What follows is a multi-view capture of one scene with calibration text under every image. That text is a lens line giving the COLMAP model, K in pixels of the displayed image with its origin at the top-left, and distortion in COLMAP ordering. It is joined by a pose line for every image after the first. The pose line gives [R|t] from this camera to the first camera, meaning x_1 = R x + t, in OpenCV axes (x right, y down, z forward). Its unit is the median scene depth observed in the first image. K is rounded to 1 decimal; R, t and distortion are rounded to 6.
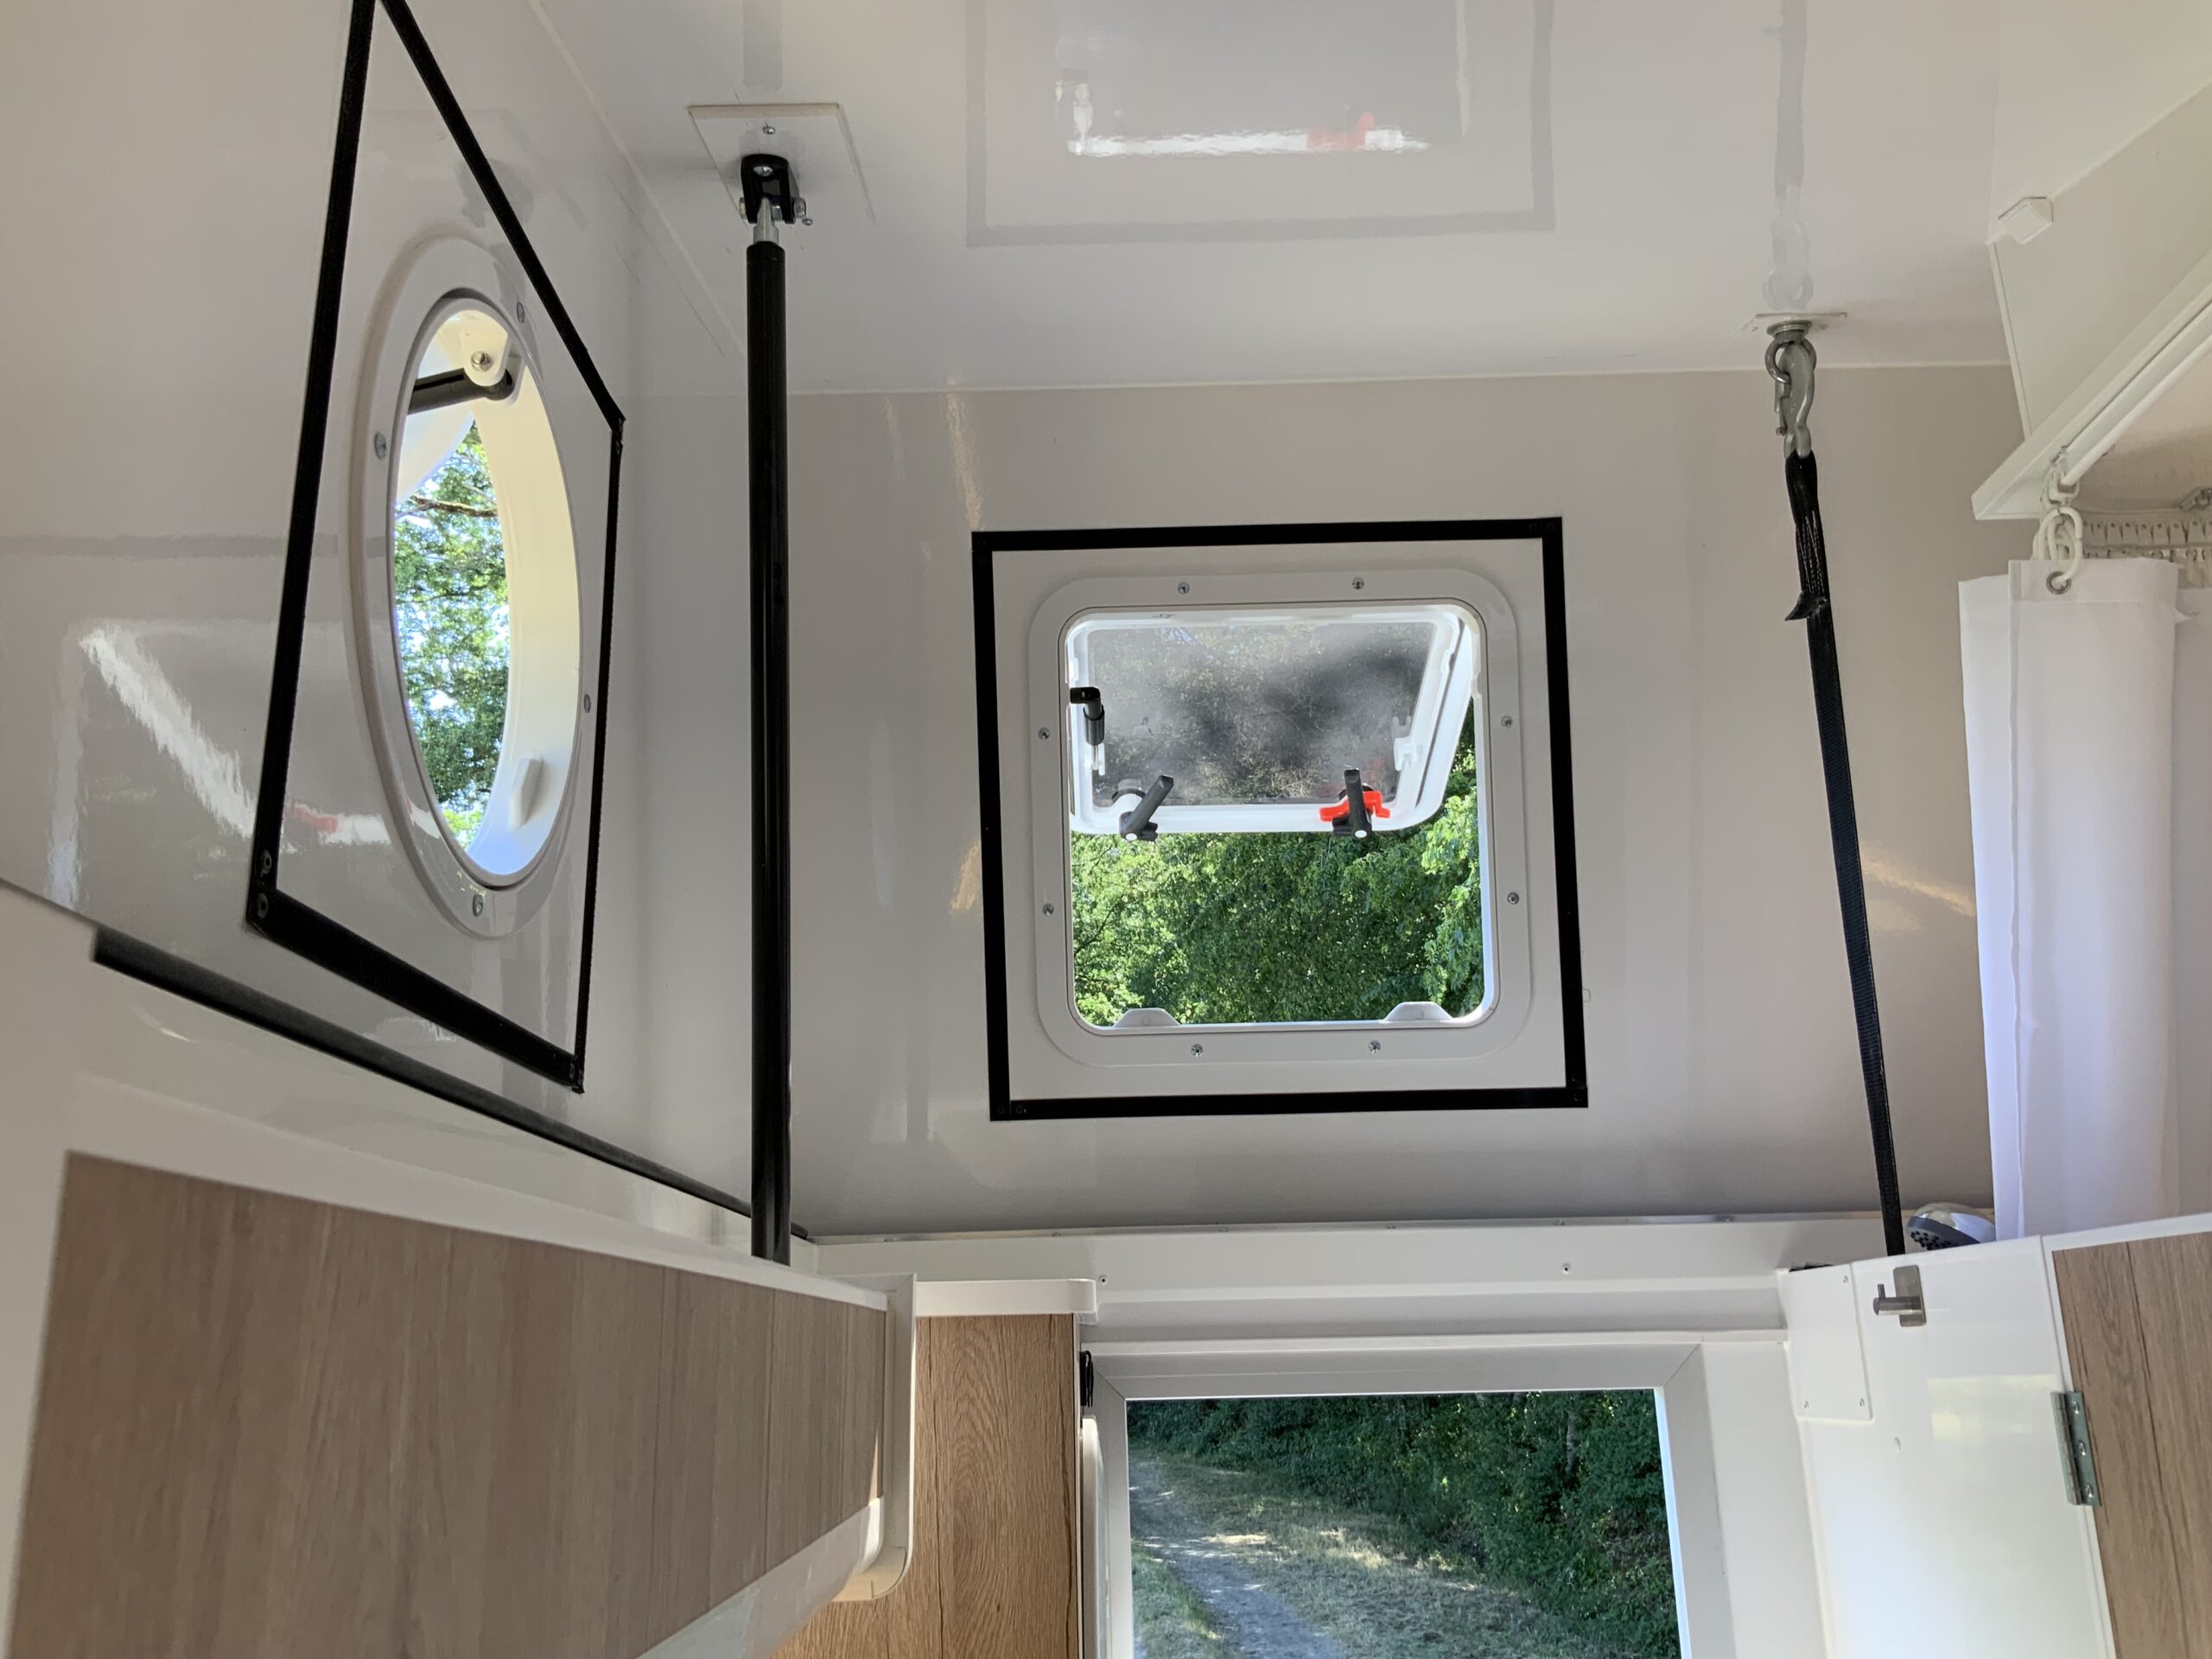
lens RADIAL K [[1844.2, 0, 1106.0], [0, 1844.2, 829.5], [0, 0, 1]] dist [0.099669, -0.203208]
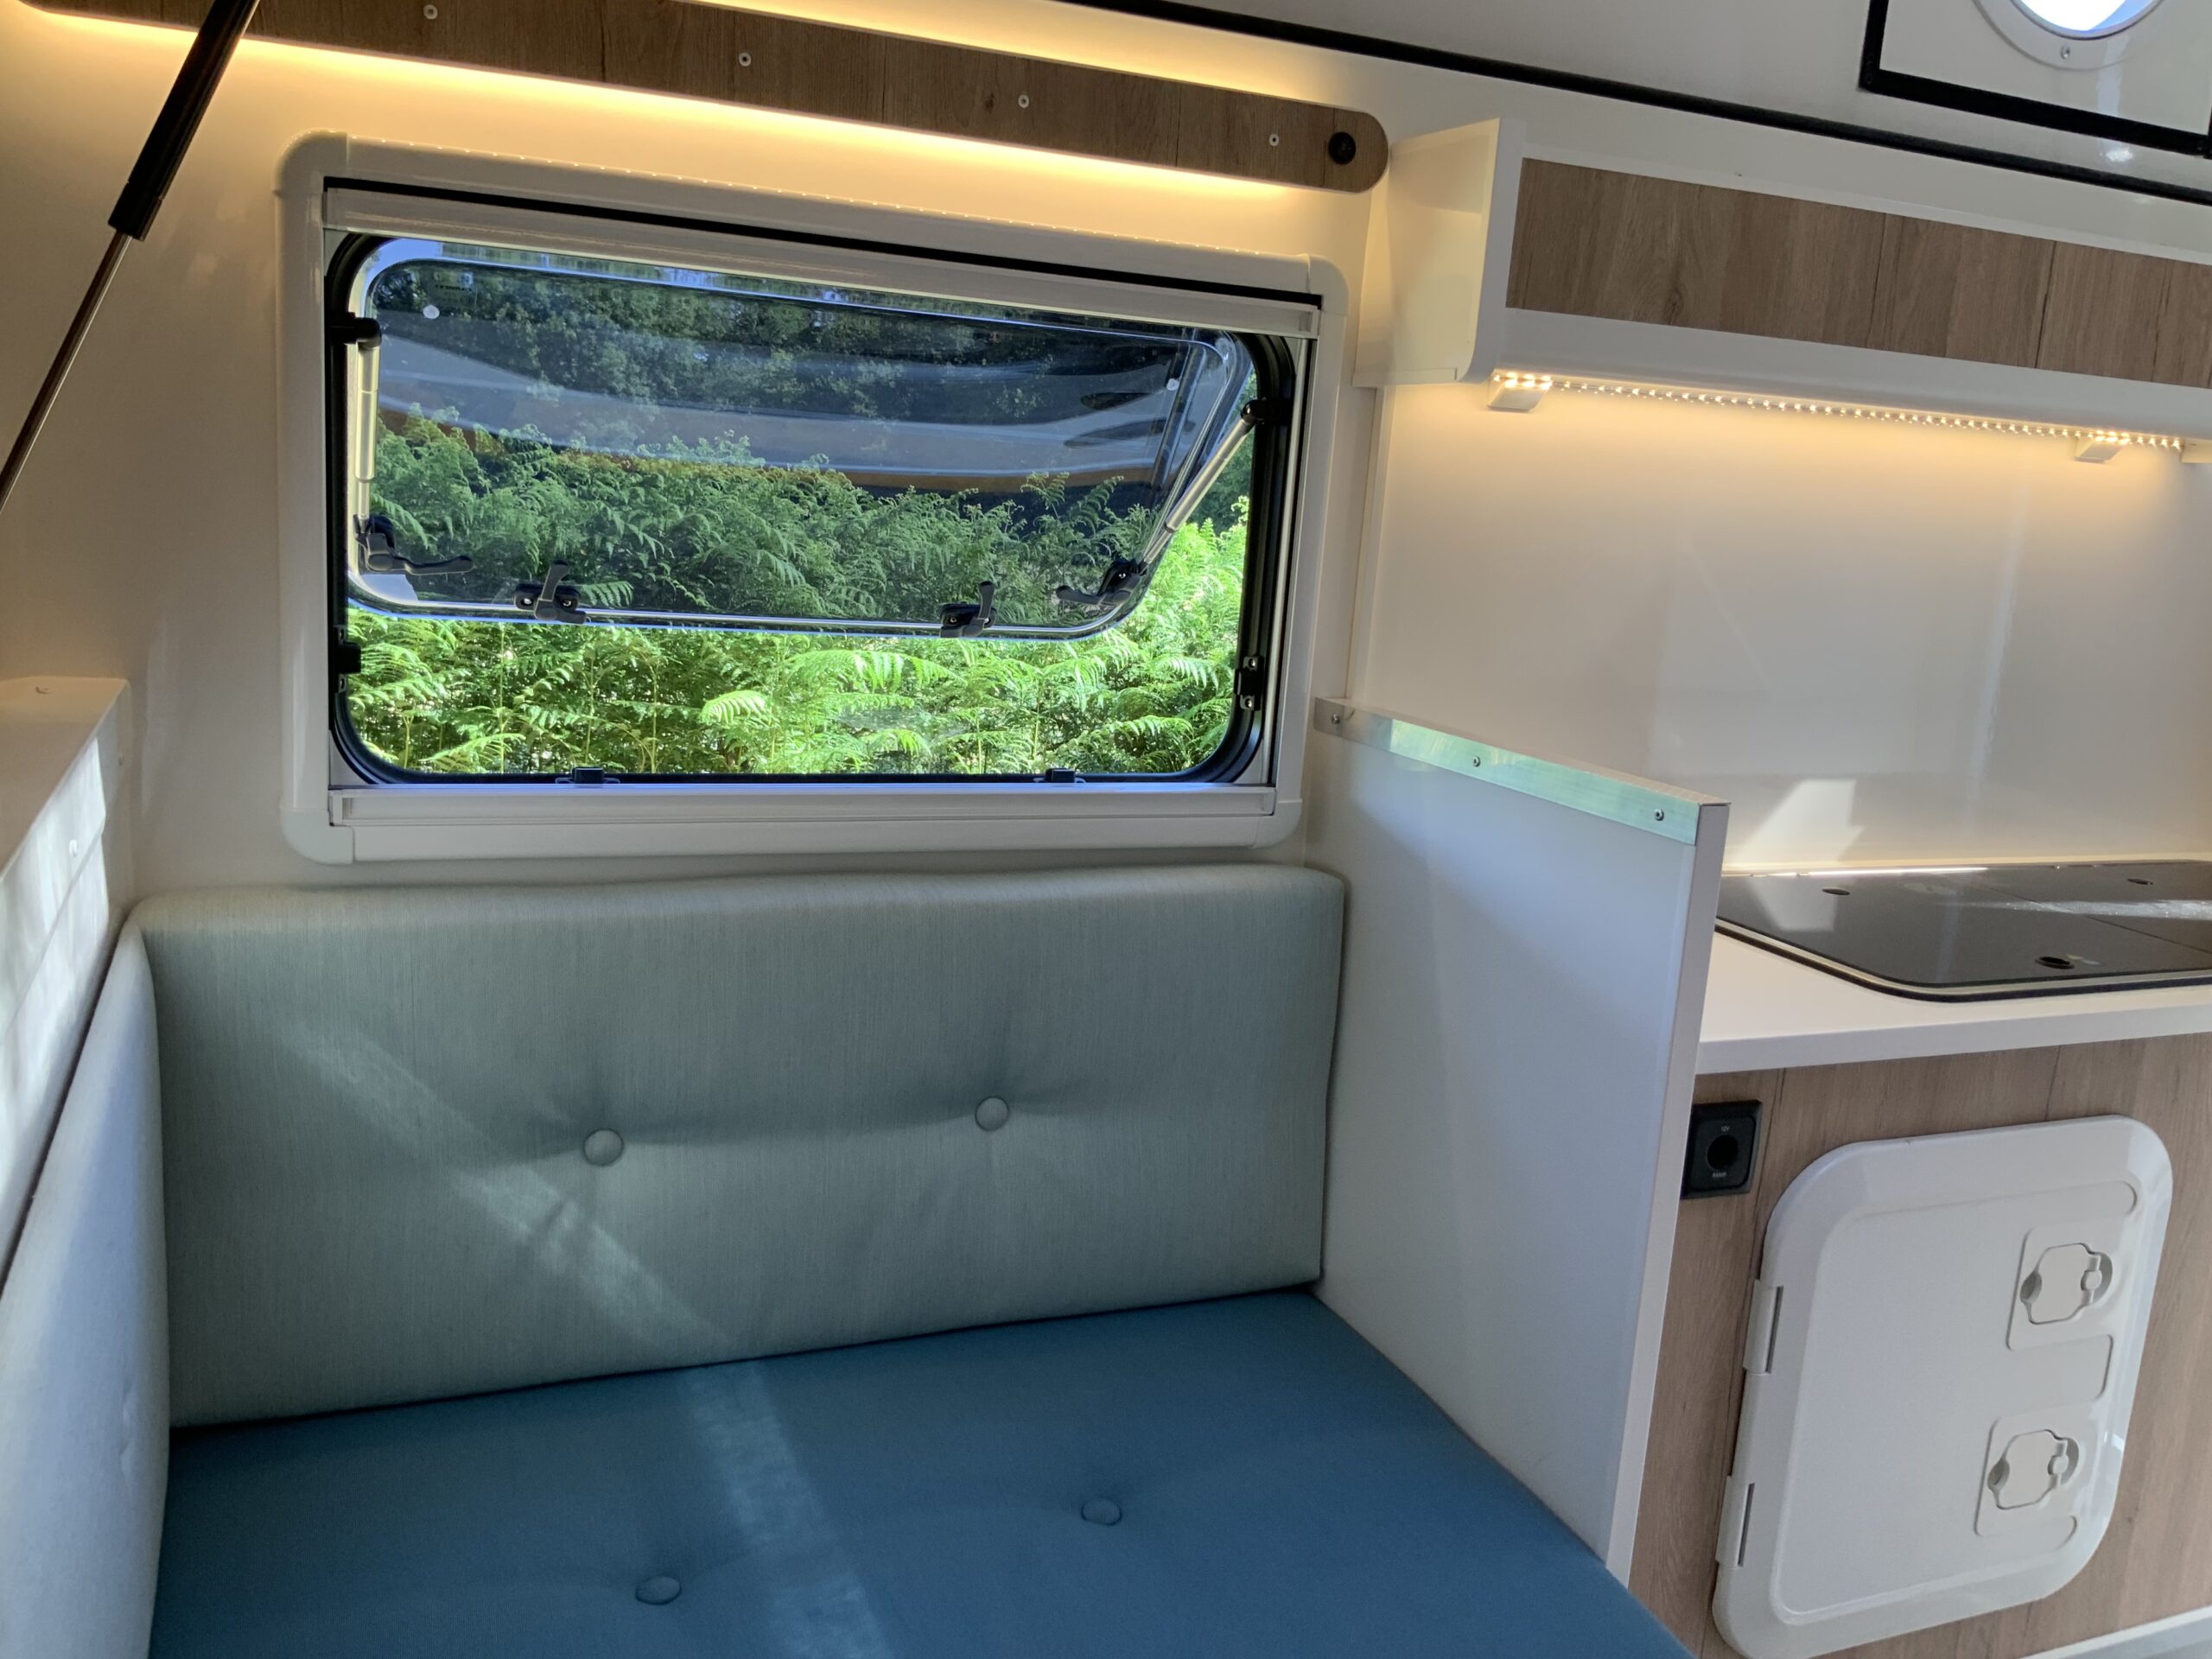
lens RADIAL K [[1844.2, 0, 1106.0], [0, 1844.2, 829.5], [0, 0, 1]] dist [0.099669, -0.203208]
pose [[0.398113, 0.224465, -0.889450, 0.826032], [0.177117, 0.932548, 0.314618, 0.007957], [0.900075, -0.282790, 0.331503, -0.499027]]
